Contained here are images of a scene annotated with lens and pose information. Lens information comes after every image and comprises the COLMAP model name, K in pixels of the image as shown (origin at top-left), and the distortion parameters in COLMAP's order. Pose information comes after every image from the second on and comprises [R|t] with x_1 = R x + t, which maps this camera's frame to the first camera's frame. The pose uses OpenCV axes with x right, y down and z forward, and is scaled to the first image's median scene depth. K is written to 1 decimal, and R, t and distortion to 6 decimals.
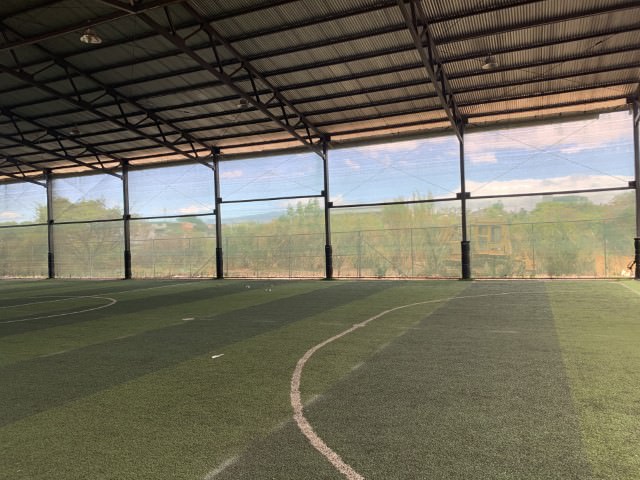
lens RADIAL K [[490.5, 0, 320.4], [0, 490.5, 245.1], [0, 0, 1]] dist [0.030650, -0.037730]
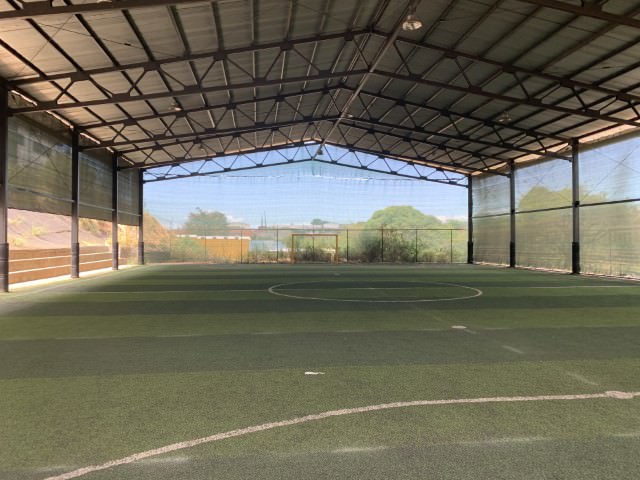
lens RADIAL K [[490.5, 0, 322.0], [0, 490.5, 238.0], [0, 0, 1]] dist [0.030650, -0.037730]
pose [[0.509884, 0.021966, -0.859963, 0.275536], [-0.015050, 0.999749, 0.016612, -0.007827], [0.860111, 0.004472, 0.510087, 0.327451]]
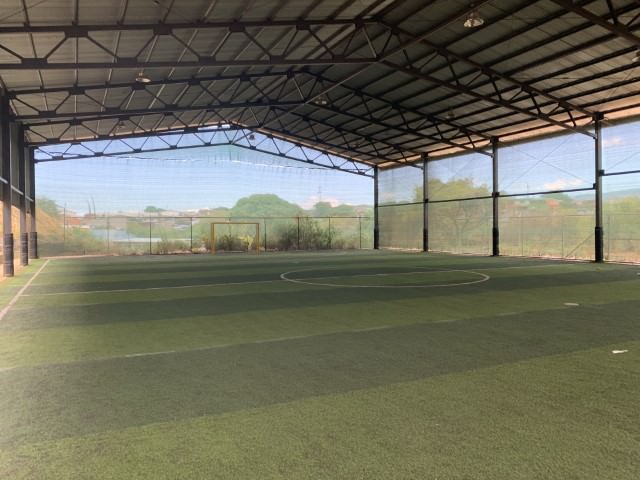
lens RADIAL K [[490.5, 0, 316.8], [0, 490.5, 234.6], [0, 0, 1]] dist [0.030650, -0.037730]
pose [[0.760191, 0.028482, -0.649075, -0.031021], [-0.012571, 0.999496, 0.029136, 0.000476], [0.649578, -0.013990, 0.760166, -0.003320]]
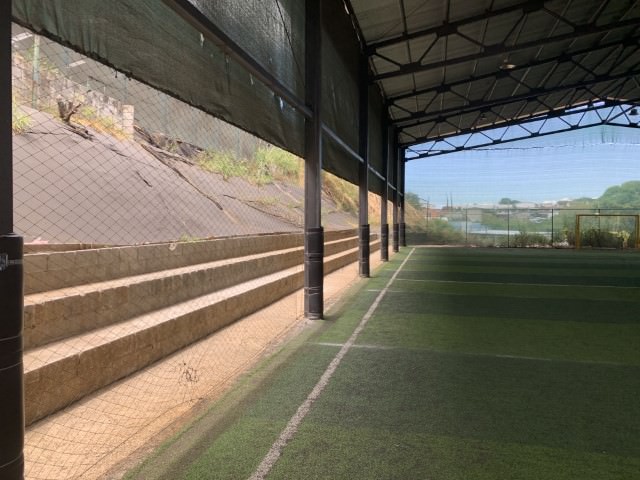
lens RADIAL K [[490.5, 0, 326.2], [0, 490.5, 237.6], [0, 0, 1]] dist [0.030650, -0.037730]
pose [[0.190446, 0.058851, -0.979932, -0.069000], [-0.008131, 0.998262, 0.058372, 0.001380], [0.981664, -0.003149, 0.190593, -0.000857]]
